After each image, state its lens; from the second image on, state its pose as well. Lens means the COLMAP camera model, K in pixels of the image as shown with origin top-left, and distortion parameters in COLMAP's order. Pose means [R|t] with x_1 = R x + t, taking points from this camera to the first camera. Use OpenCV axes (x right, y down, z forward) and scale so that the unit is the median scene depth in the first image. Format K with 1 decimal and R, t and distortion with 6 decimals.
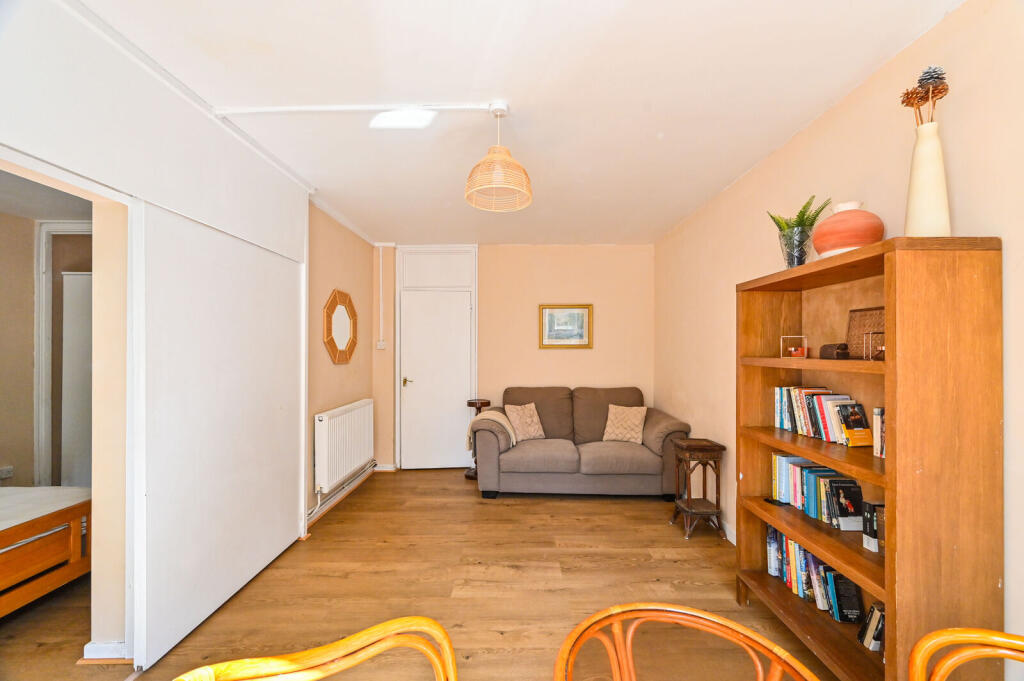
lens RADIAL K [[406.5, 0, 516.4], [0, 406.5, 348.7], [0, 0, 1]] dist [-0.000966, -0.000077]
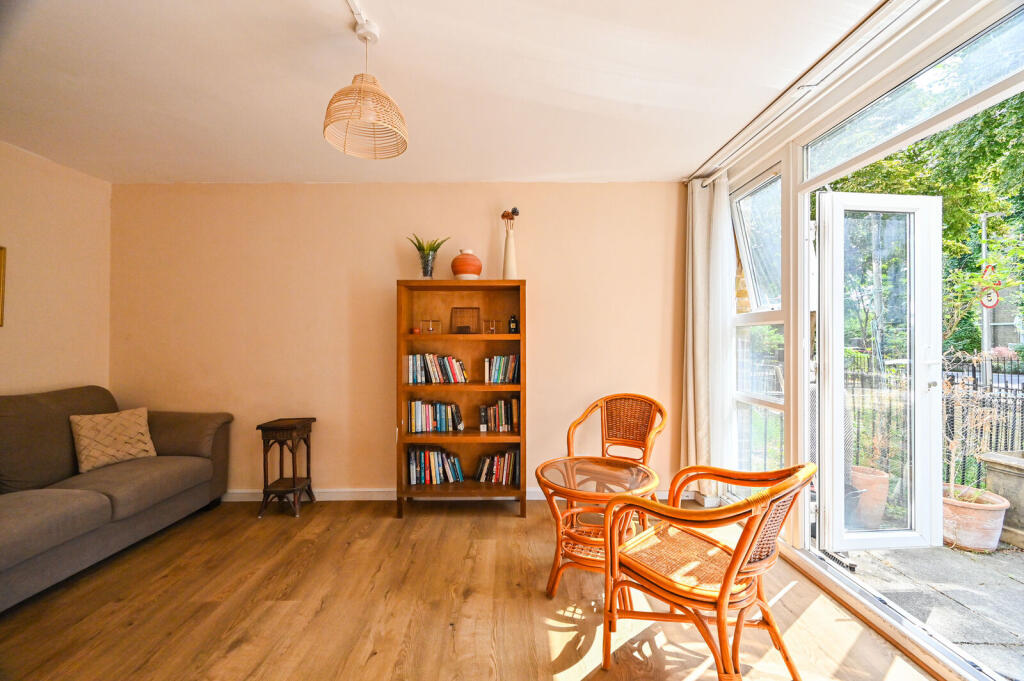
lens RADIAL K [[402.8, 0, 508.9], [0, 402.8, 339.7], [0, 0, 1]] dist [-0.001266, -0.000166]
pose [[-0.004940, -0.000087, 0.999988, -0.636018], [0.000278, 1.000000, 0.000089, 0.031028], [-0.999988, 0.000279, -0.004939, 0.522580]]
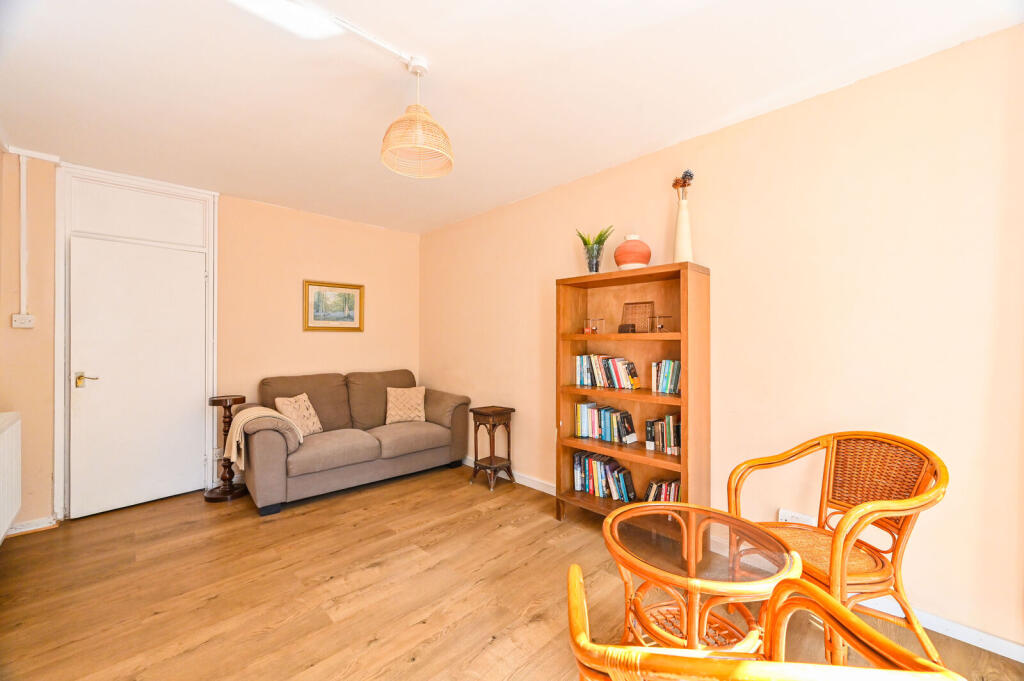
lens RADIAL K [[402.8, 0, 508.9], [0, 402.8, 339.7], [0, 0, 1]] dist [-0.001266, -0.000166]
pose [[0.715706, -0.001137, 0.698401, -0.396147], [-0.000041, 0.999999, 0.001670, 0.029150], [-0.698402, -0.001224, 0.715705, 0.138276]]
